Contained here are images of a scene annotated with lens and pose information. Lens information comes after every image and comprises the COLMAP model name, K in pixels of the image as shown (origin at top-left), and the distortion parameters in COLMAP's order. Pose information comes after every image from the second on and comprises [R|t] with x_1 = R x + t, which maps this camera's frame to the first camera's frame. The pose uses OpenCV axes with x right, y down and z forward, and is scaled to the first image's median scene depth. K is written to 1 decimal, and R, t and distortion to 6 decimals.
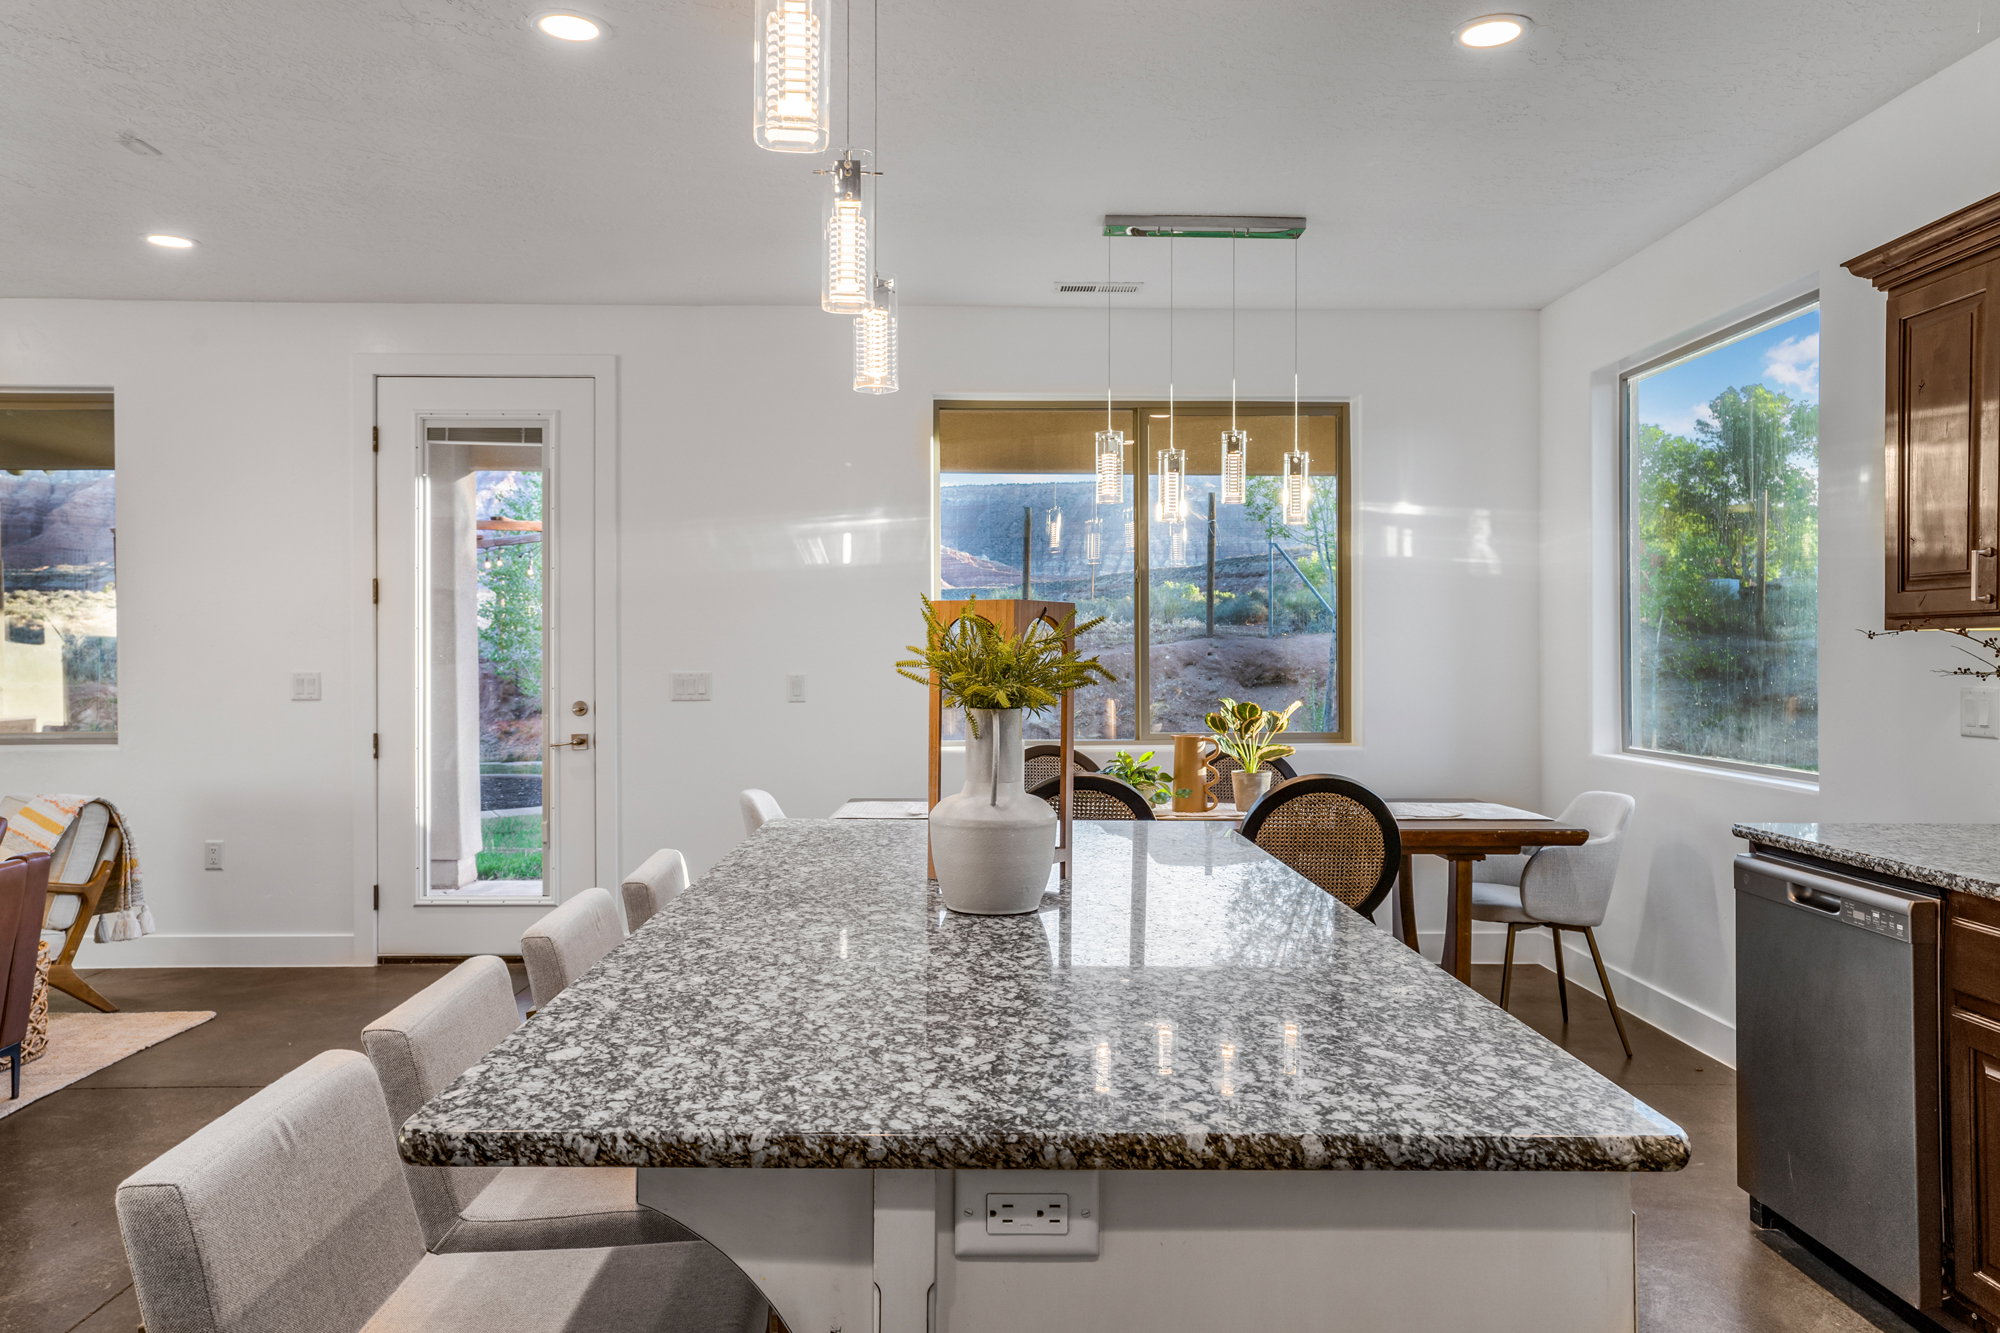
lens RADIAL K [[1443.0, 0, 998.2], [0, 1443.0, 650.5], [0, 0, 1]] dist [0.000517, 0.055339]
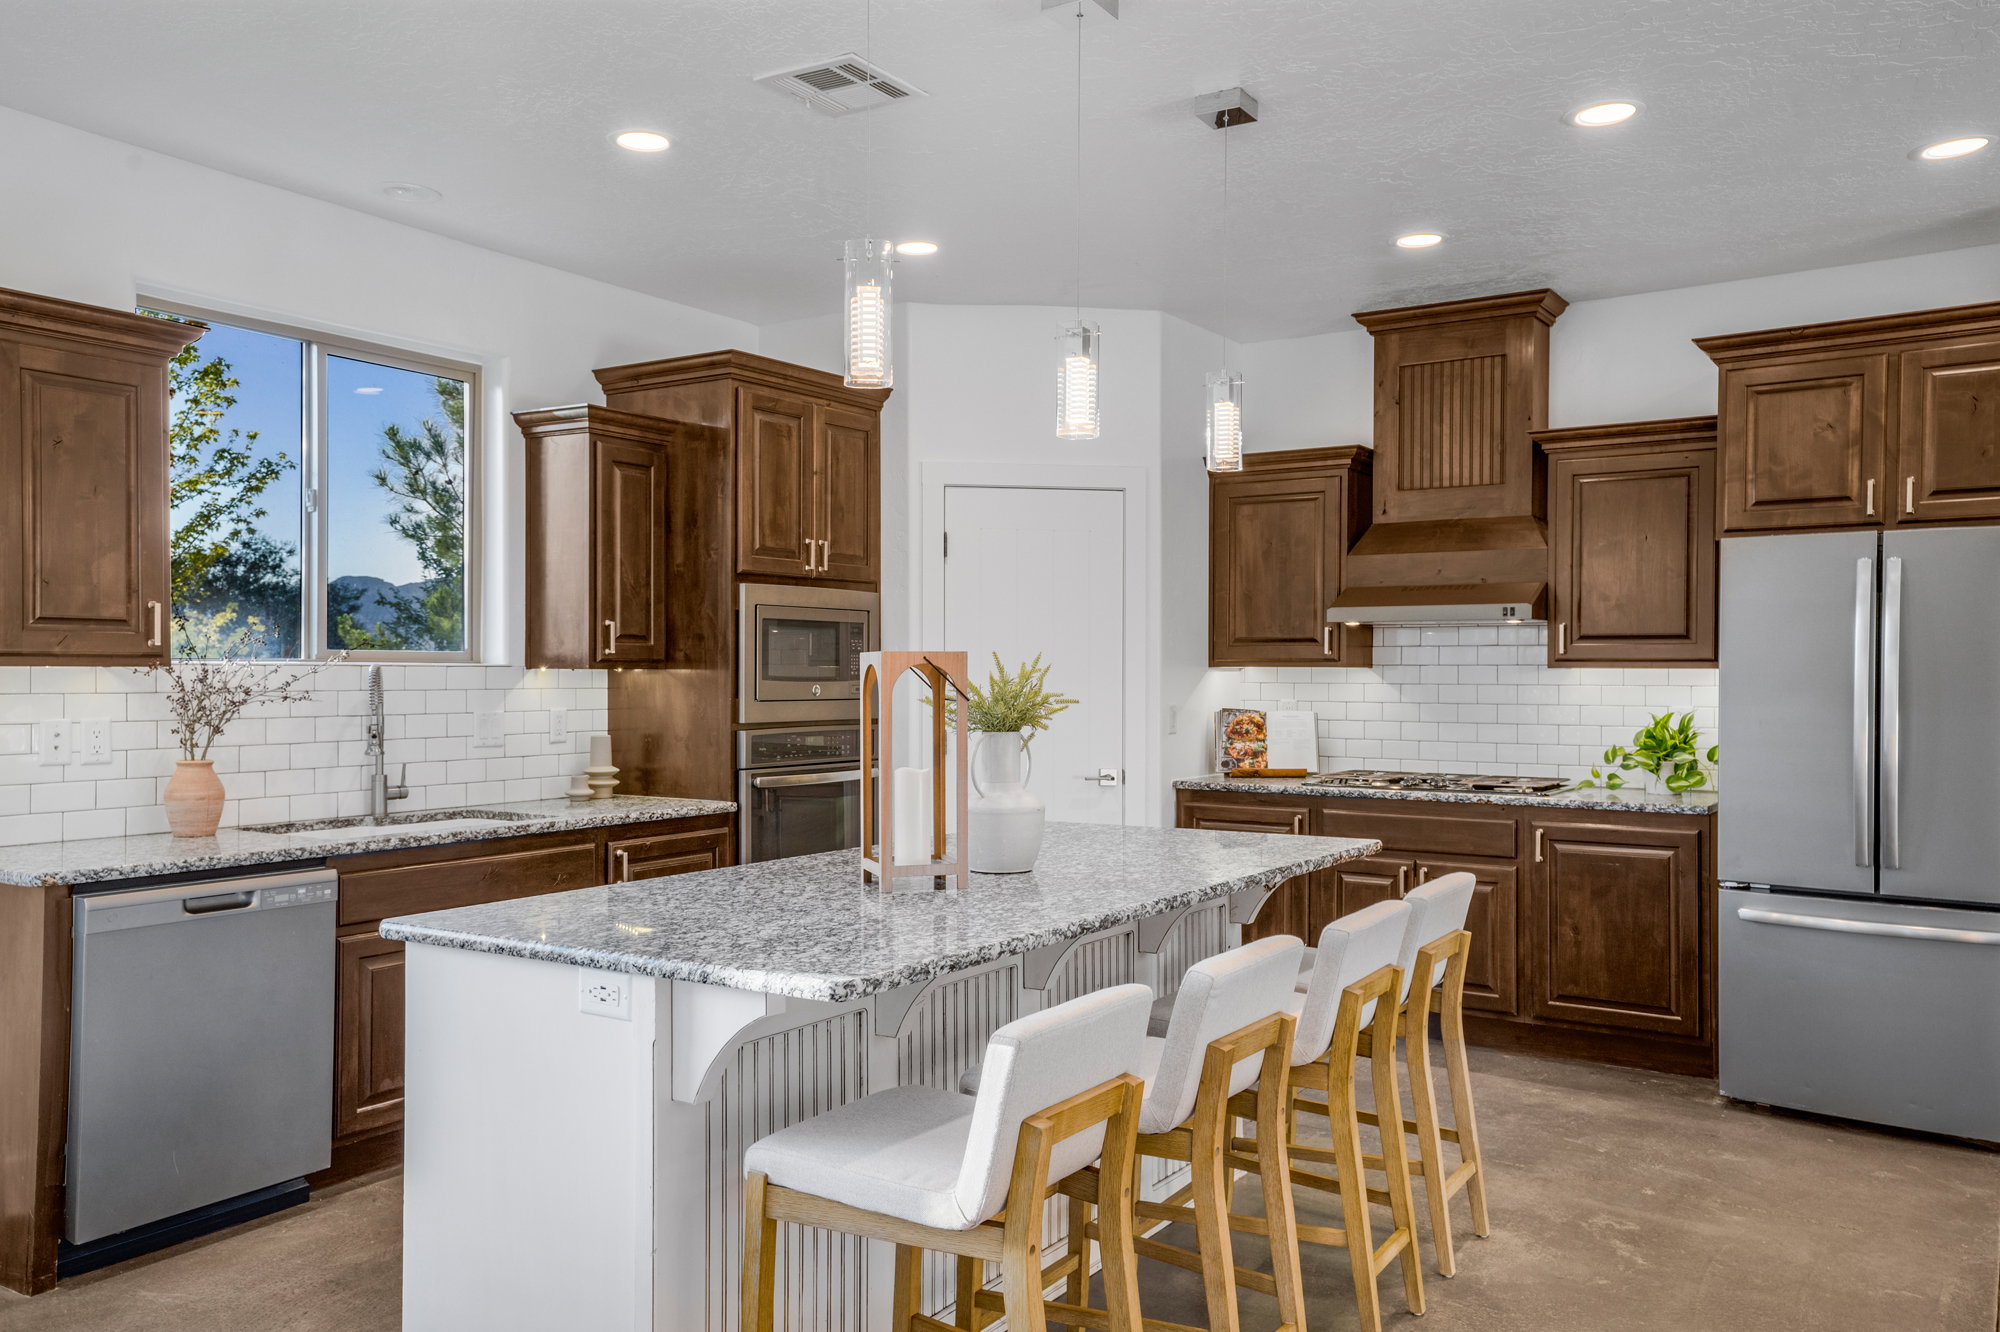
lens RADIAL K [[1553.3, 0, 999.2], [0, 1553.3, 686.3], [0, 0, 1]] dist [0.079495, 0.003399]
pose [[-0.818812, -0.009971, 0.573975, -0.590354], [-0.004801, 0.999933, 0.010521, -0.015160], [-0.574042, 0.005859, -0.818805, 1.491523]]
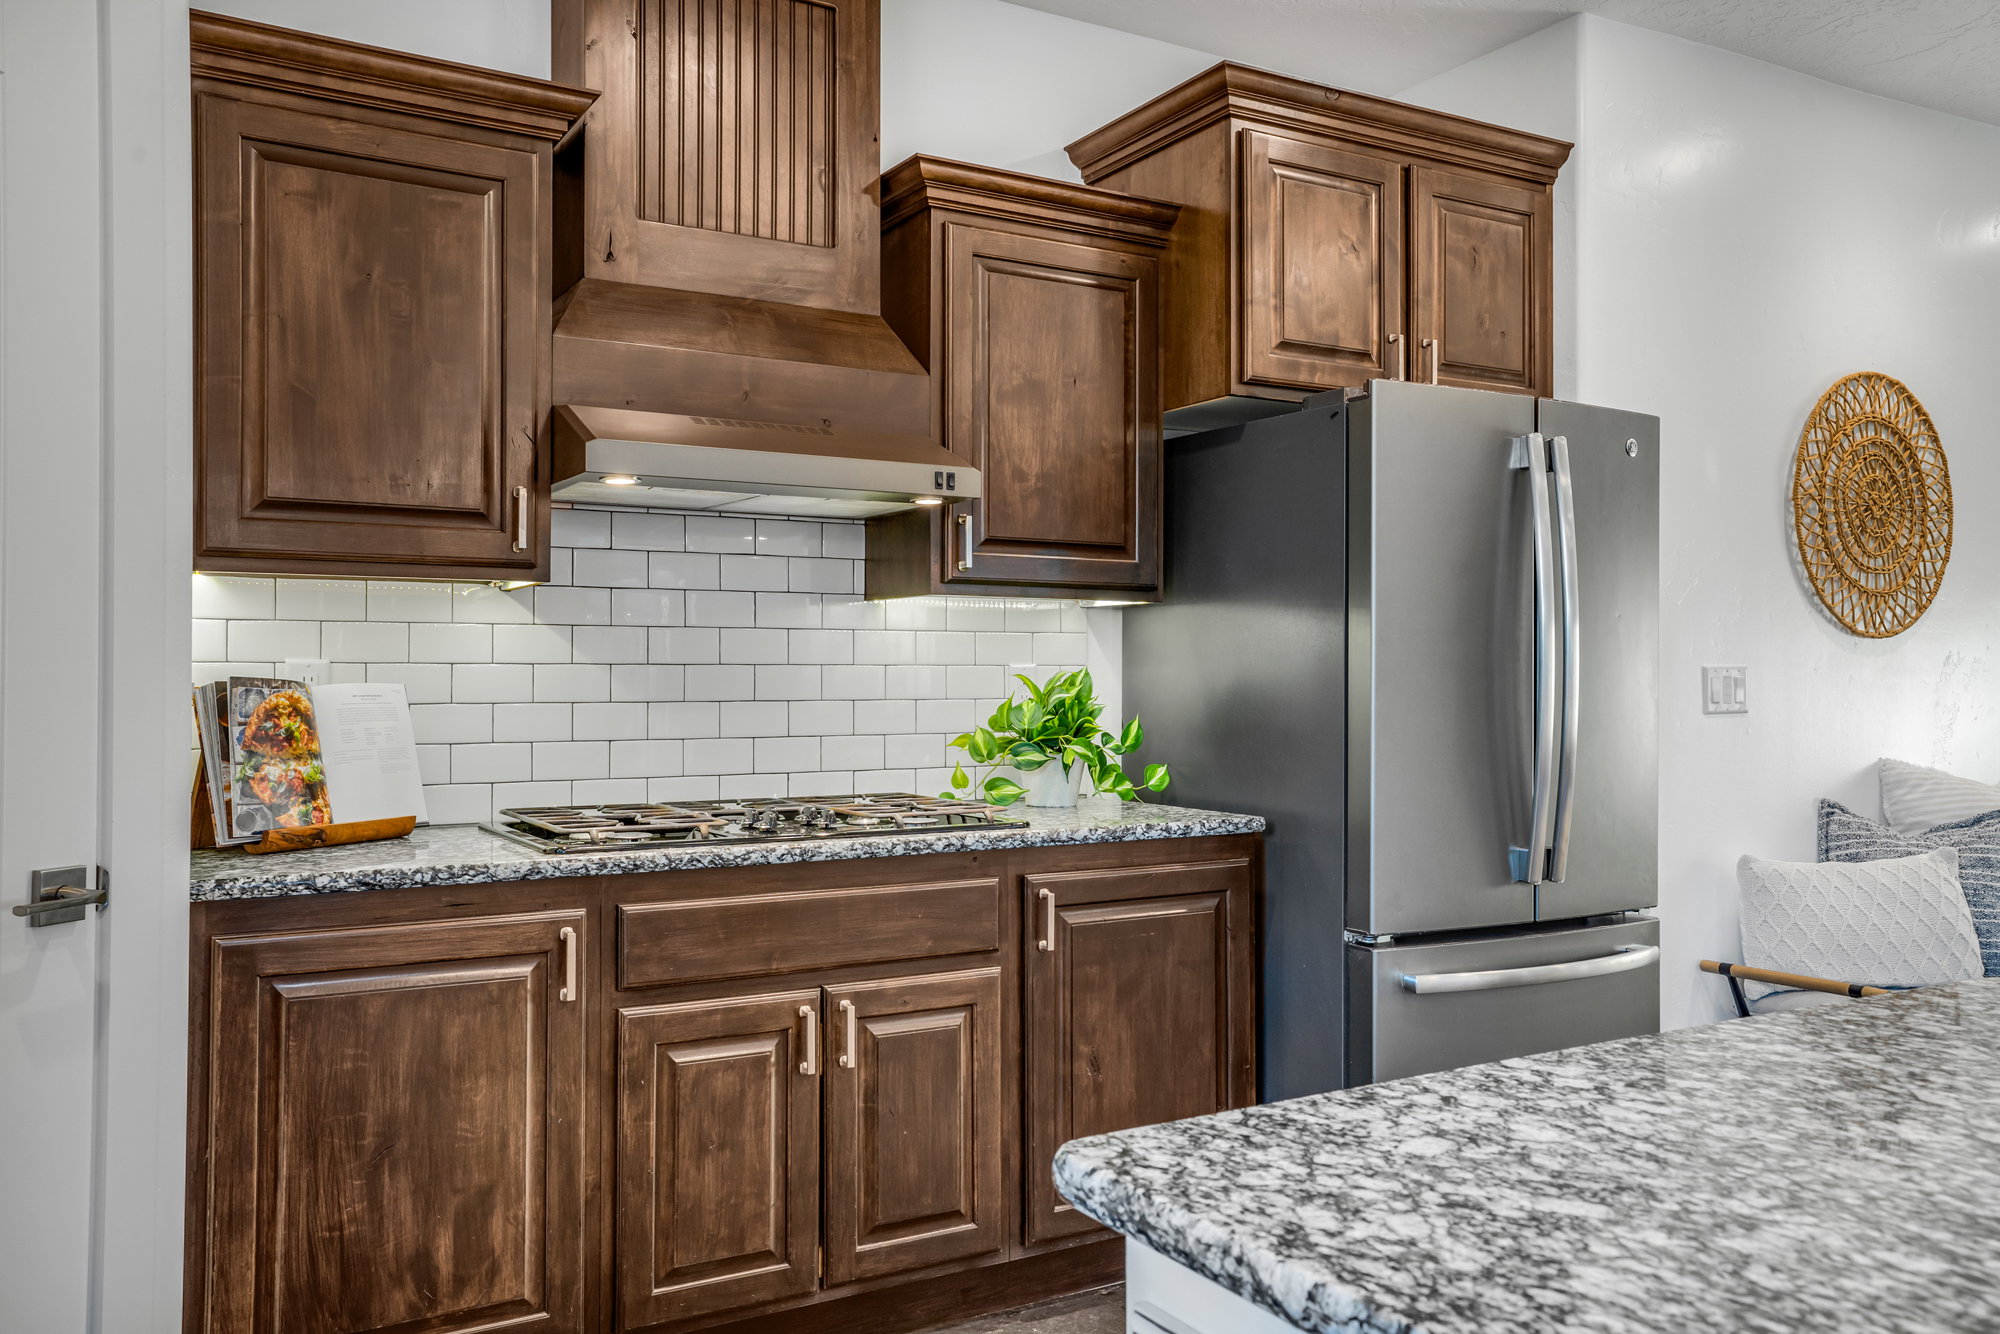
lens RADIAL K [[1582.8, 0, 991.8], [0, 1582.8, 644.7], [0, 0, 1]] dist [-0.004568, 0.042752]
pose [[-0.877197, -0.011444, -0.479994, 0.319055], [0.000041, 0.999714, -0.023909, 0.032943], [0.480130, -0.020992, -0.876946, 0.605608]]
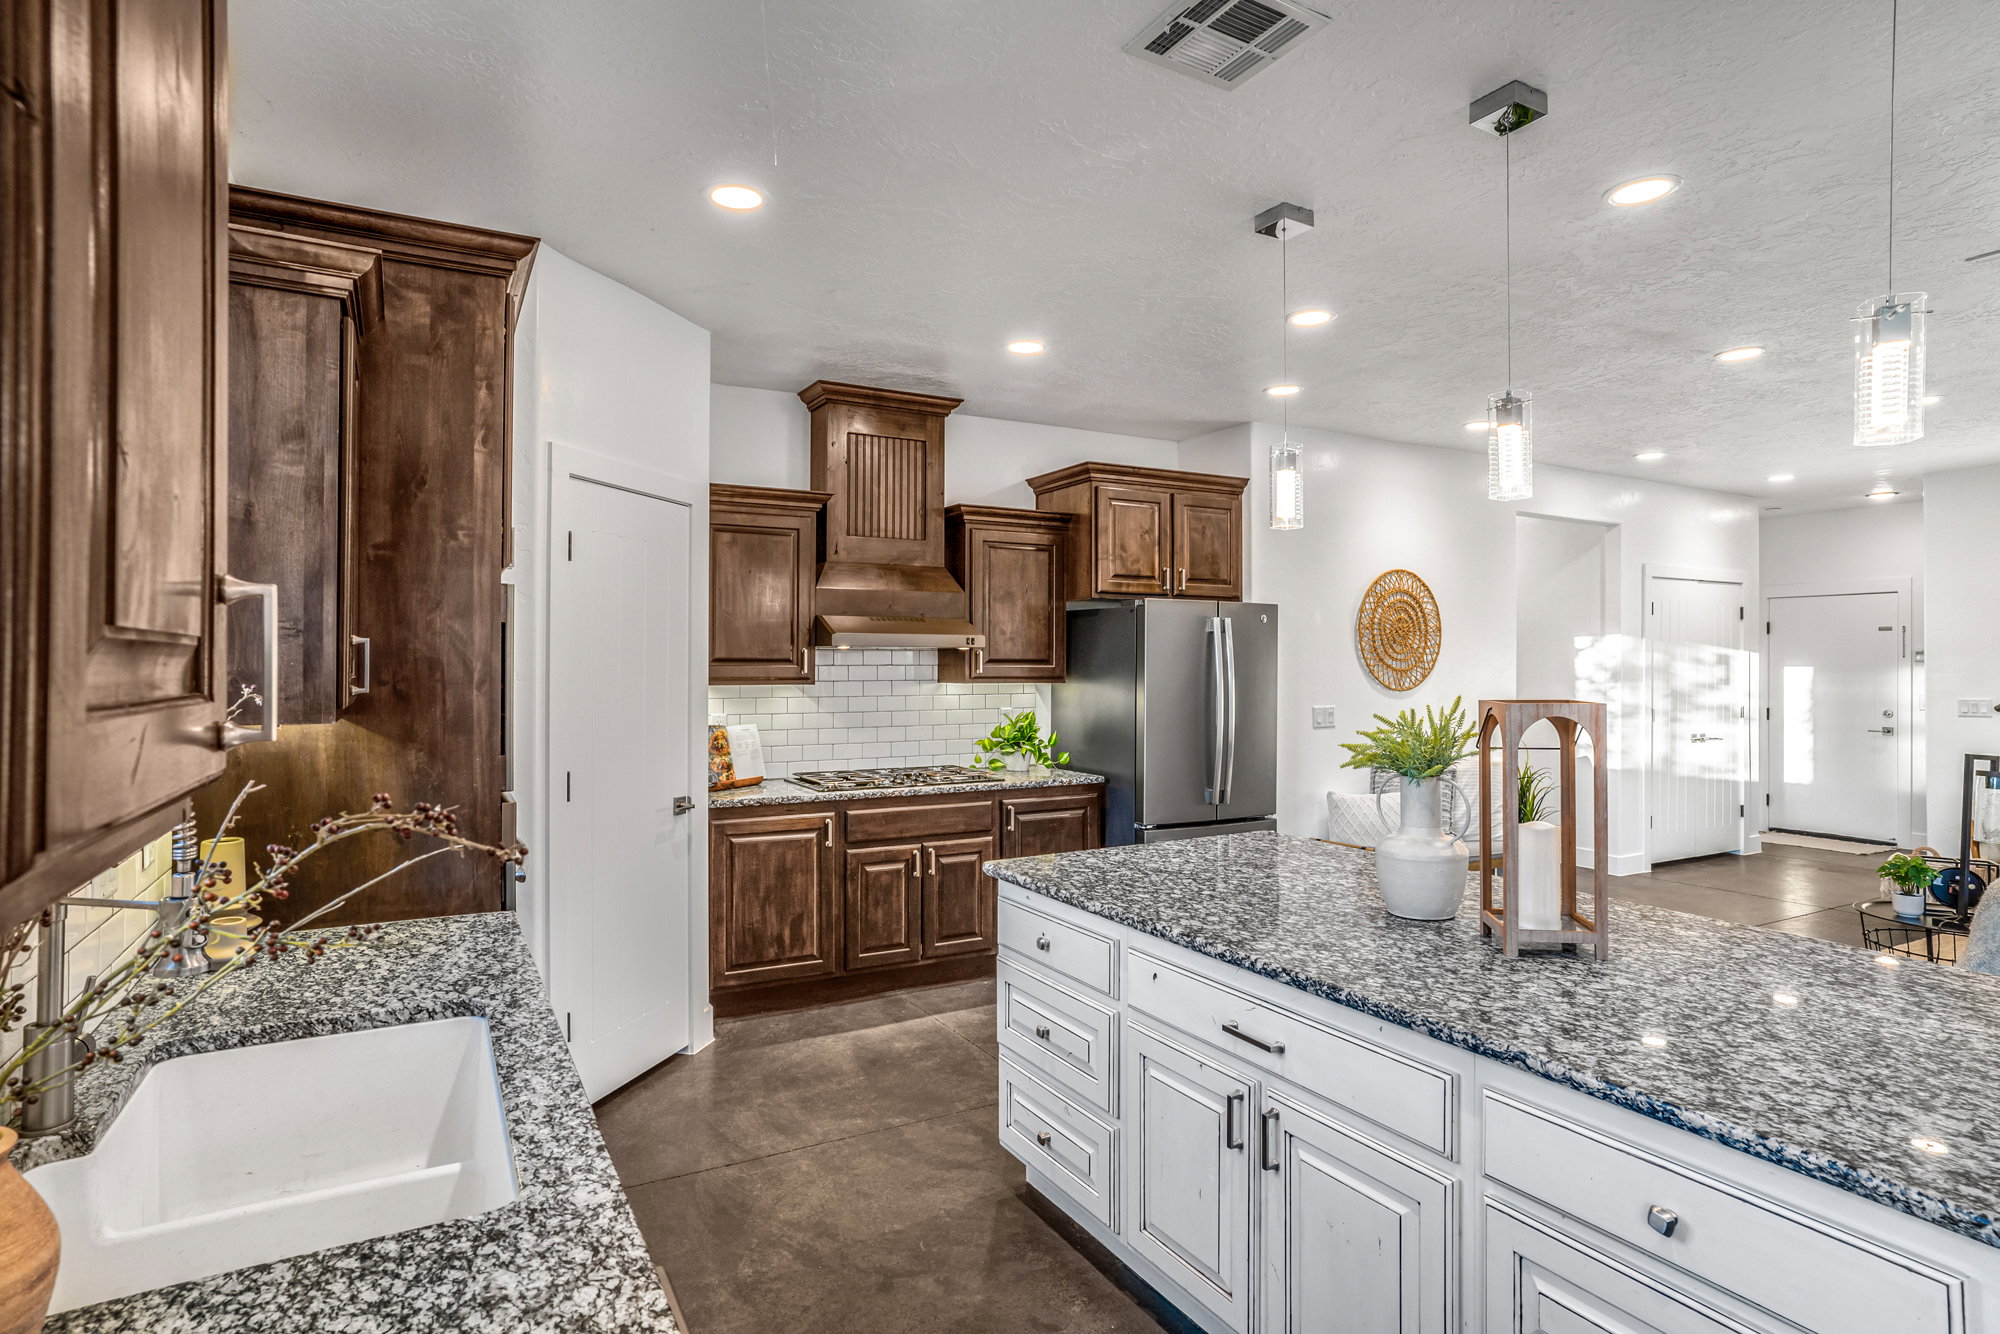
lens RADIAL K [[1069.9, 0, 996.4], [0, 1069.9, 652.9], [0, 0, 1]] dist [-0.048500, 0.034427]
pose [[-0.886875, -0.006490, -0.461964, 0.568104], [-0.001335, 0.999933, -0.011484, -0.046015], [0.462007, -0.009569, -0.886825, 1.143599]]
